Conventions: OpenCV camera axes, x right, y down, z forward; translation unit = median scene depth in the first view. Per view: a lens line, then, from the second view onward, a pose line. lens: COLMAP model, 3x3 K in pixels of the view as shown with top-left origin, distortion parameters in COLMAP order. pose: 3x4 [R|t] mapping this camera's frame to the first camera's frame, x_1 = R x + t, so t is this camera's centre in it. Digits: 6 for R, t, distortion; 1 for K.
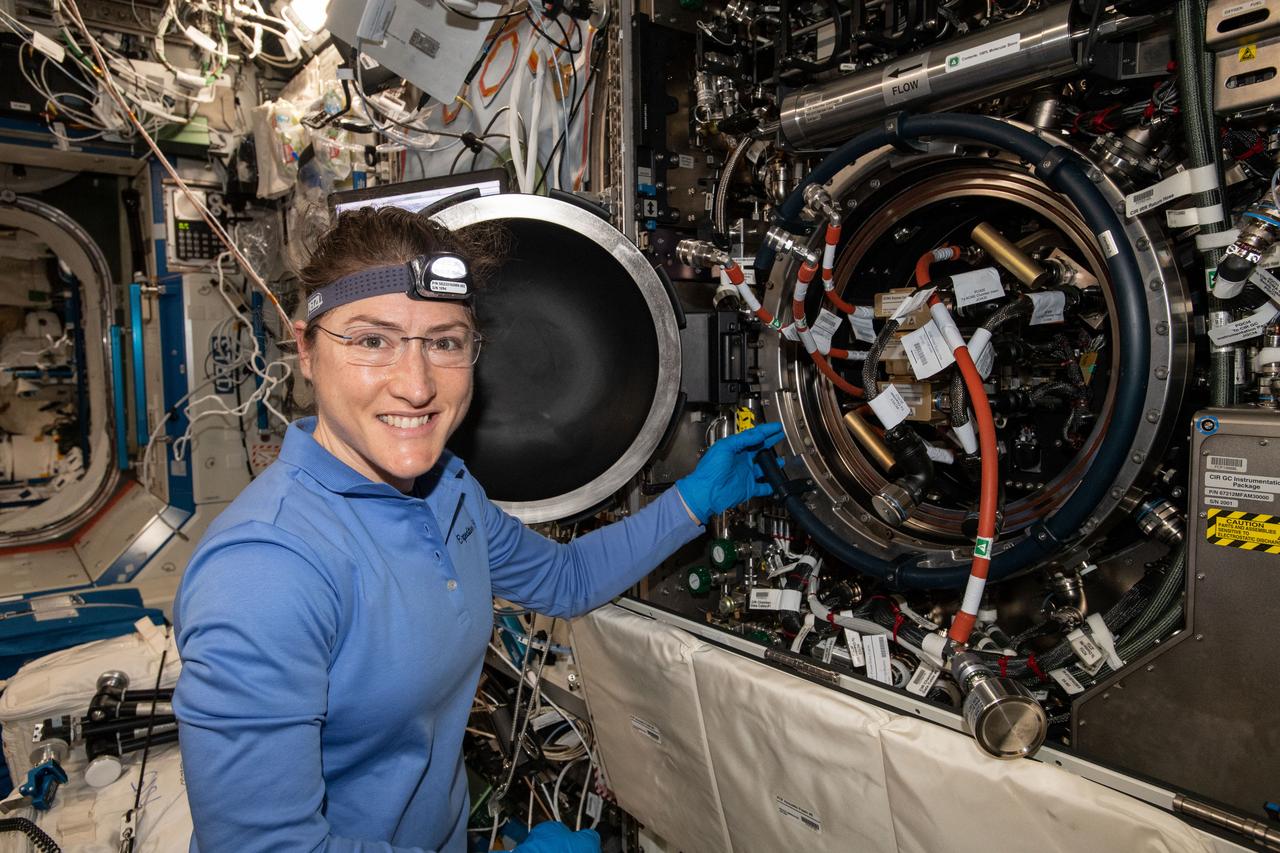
lens RADIAL K [[785.3, 0, 708.7], [0, 785.3, 426.4], [0, 0, 1]] dist [0.030231, 0.000849]
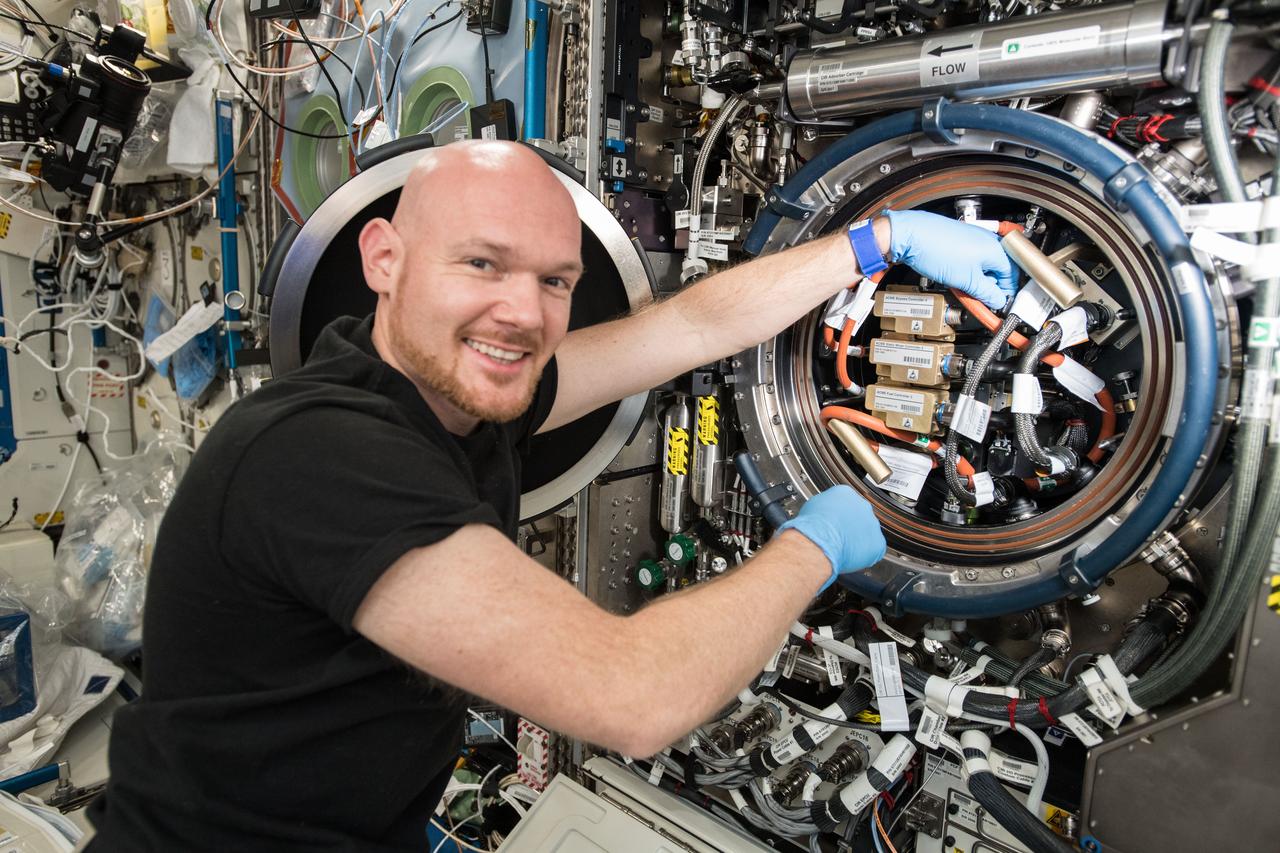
lens RADIAL K [[785.3, 0, 708.7], [0, 785.3, 426.4], [0, 0, 1]] dist [0.030231, 0.000849]
pose [[0.988395, 0.037292, 0.147259, -0.094796], [-0.048649, 0.996049, 0.074290, -0.059487], [-0.143907, -0.080591, 0.986304, 0.094006]]
